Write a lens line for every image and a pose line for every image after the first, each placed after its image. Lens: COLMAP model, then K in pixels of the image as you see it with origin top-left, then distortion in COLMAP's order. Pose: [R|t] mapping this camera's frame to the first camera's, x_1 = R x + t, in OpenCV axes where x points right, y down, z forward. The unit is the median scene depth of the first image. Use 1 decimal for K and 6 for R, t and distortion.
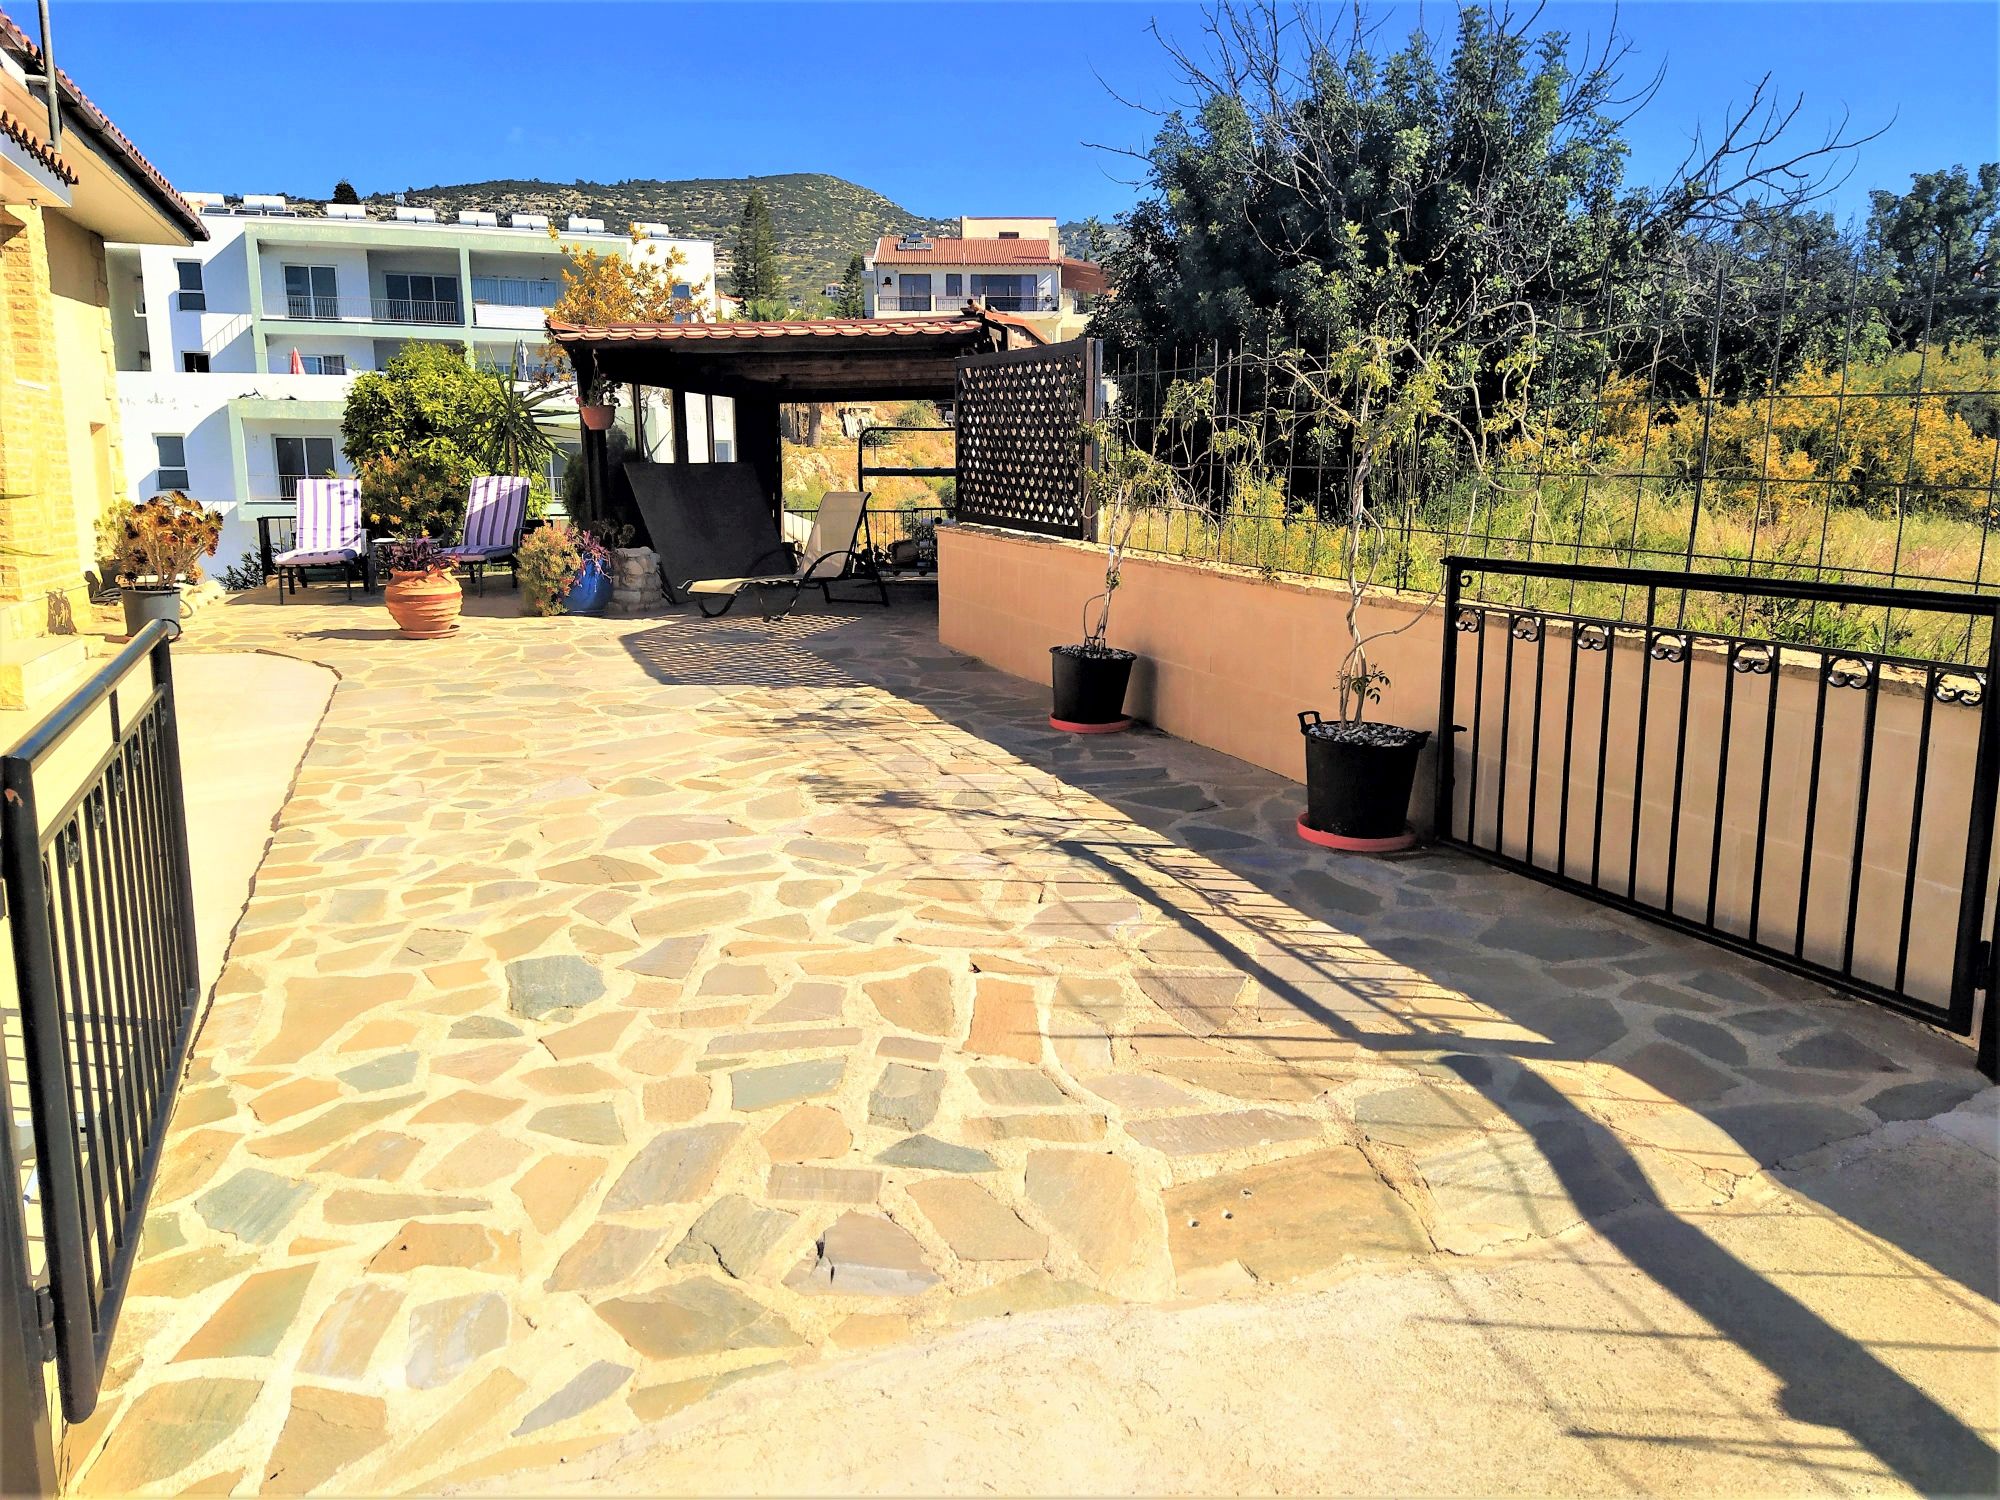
lens RADIAL K [[1481.7, 0, 1001.7], [0, 1481.7, 756.5], [0, 0, 1]] dist [0.107078, -0.137256]
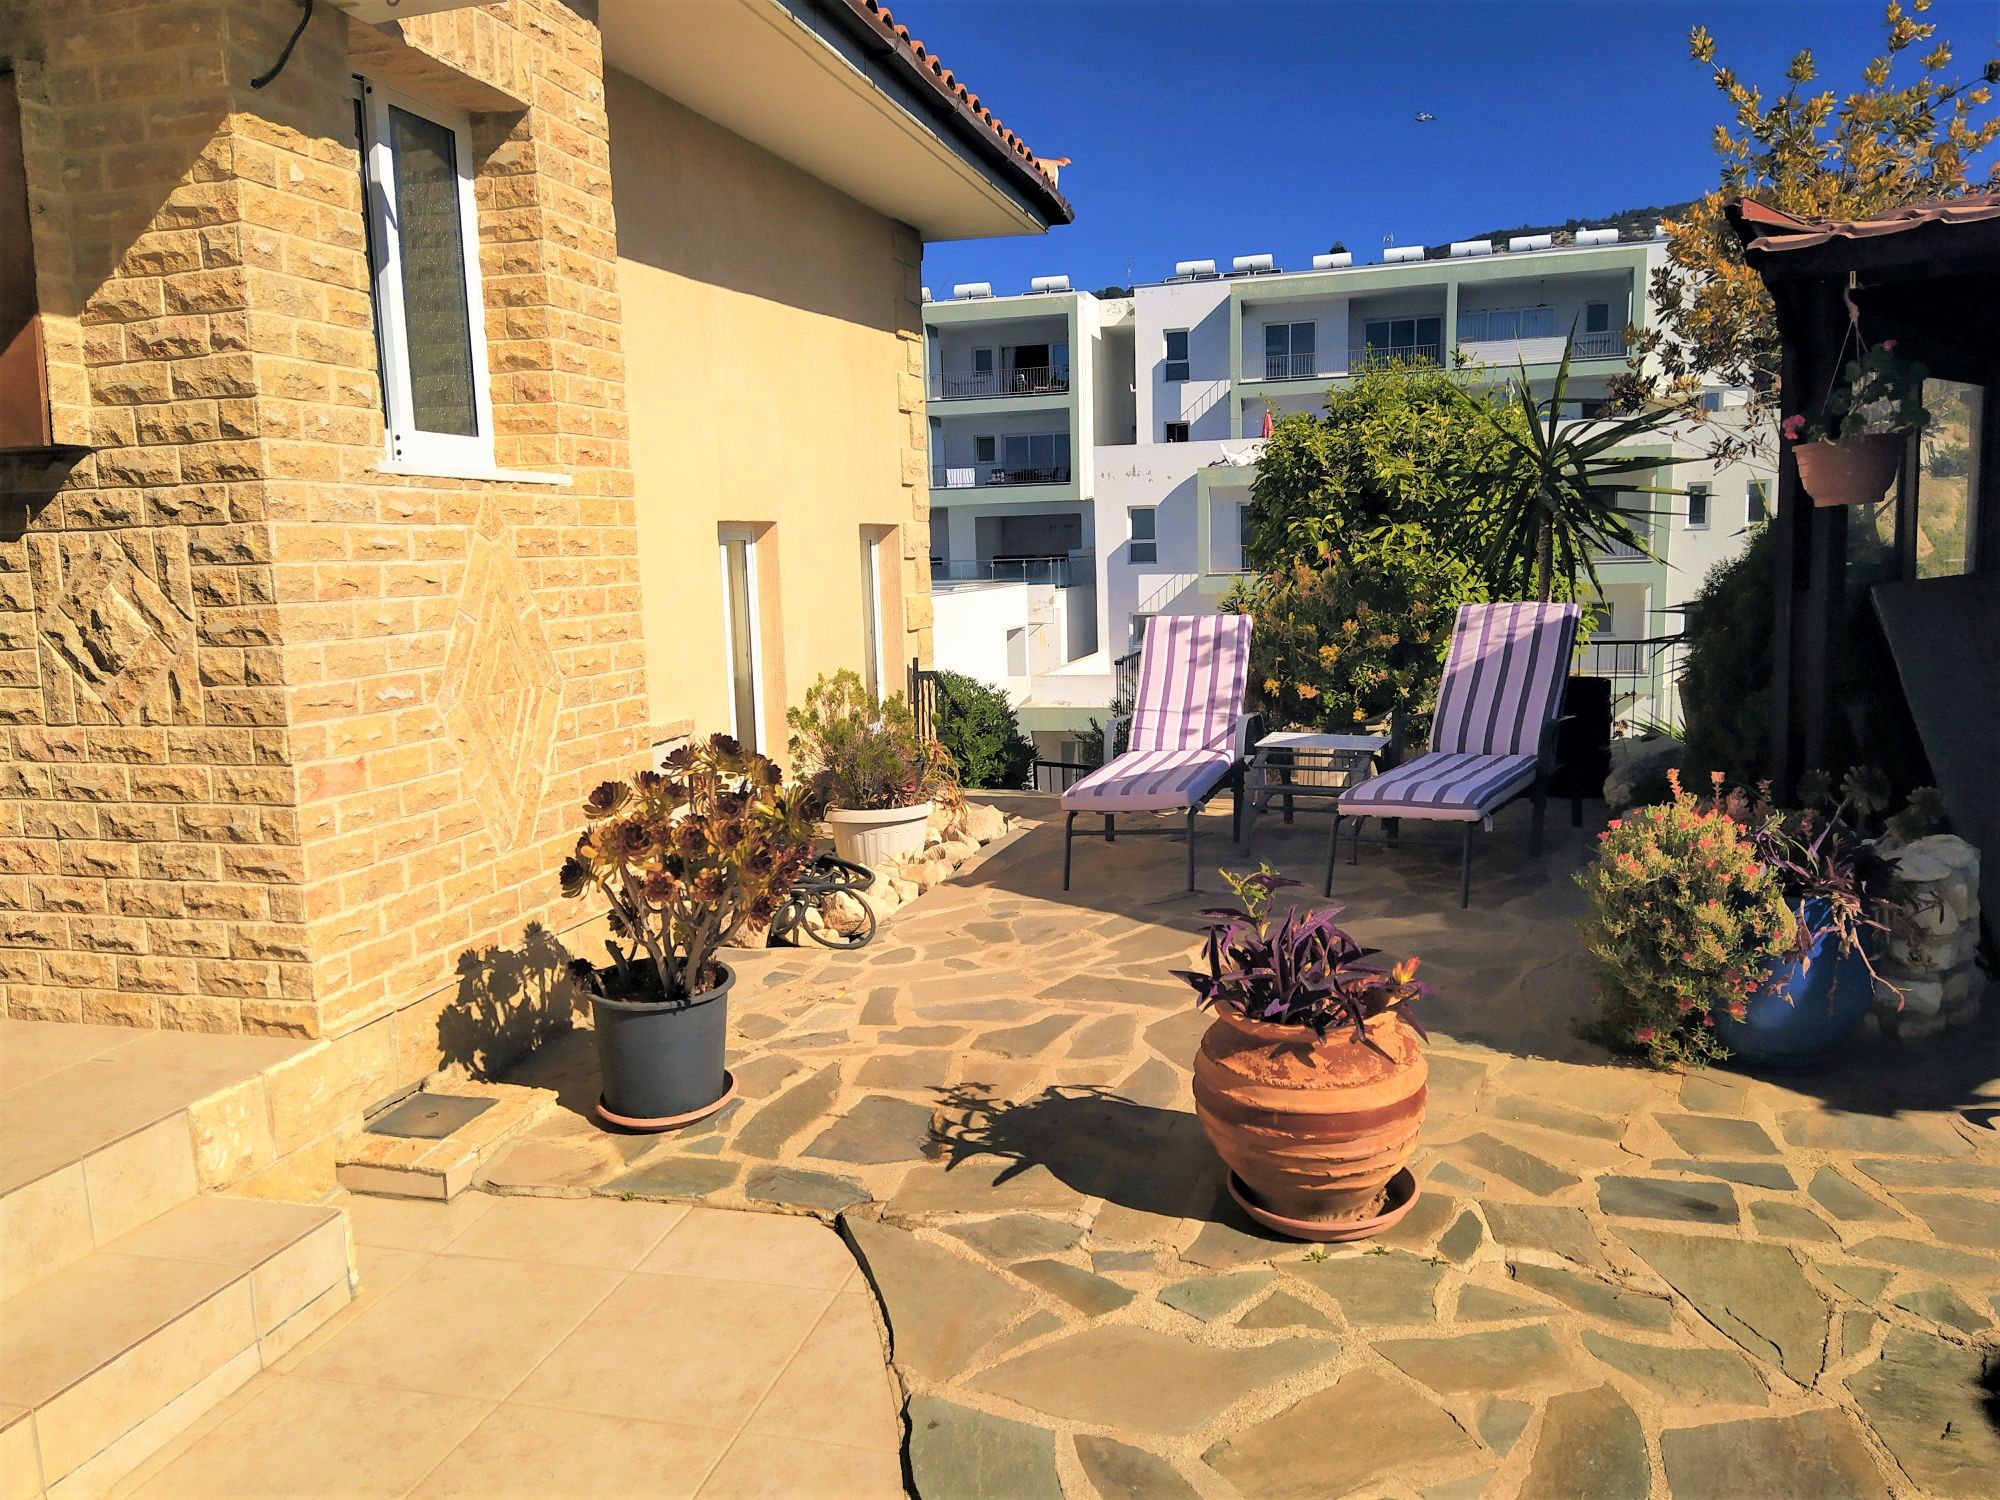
lens RADIAL K [[1481.7, 0, 1001.7], [0, 1481.7, 756.5], [0, 0, 1]] dist [0.107078, -0.137256]
pose [[0.818433, 0.060467, -0.571412, -0.179773], [-0.077898, 0.996943, -0.006075, -0.114271], [0.569298, 0.049484, 0.820641, 0.481602]]
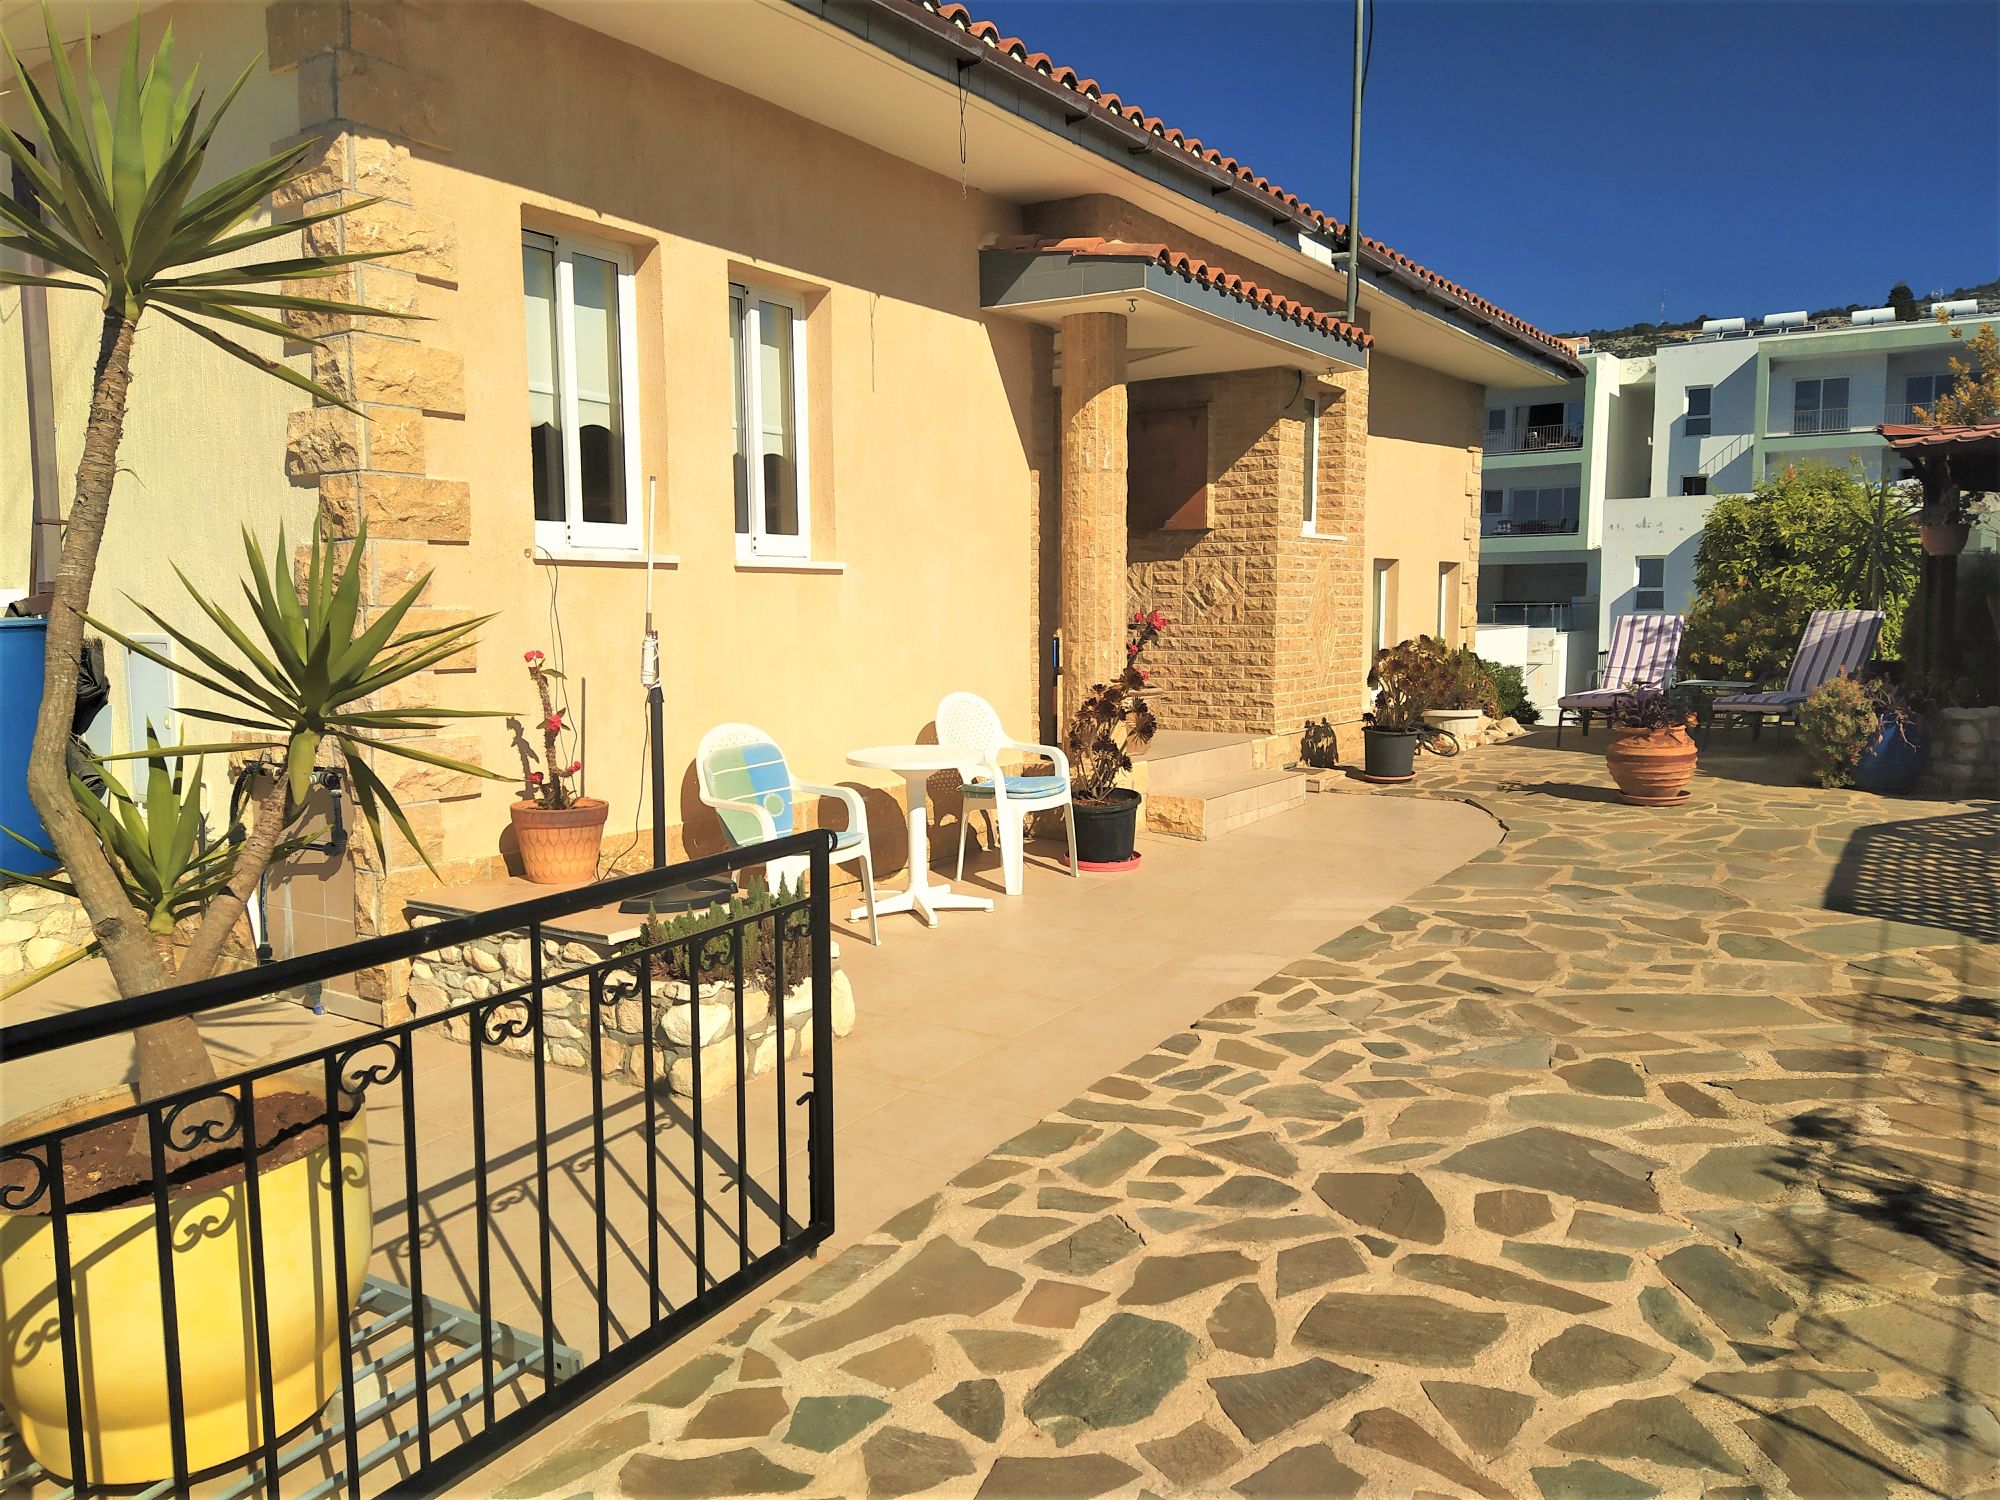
lens RADIAL K [[1481.7, 0, 1001.7], [0, 1481.7, 756.5], [0, 0, 1]] dist [0.107078, -0.137256]
pose [[0.598686, 0.083209, -0.796650, 0.058216], [-0.141237, 0.989972, -0.002739, -0.034752], [0.788434, 0.114156, 0.604434, 0.119885]]
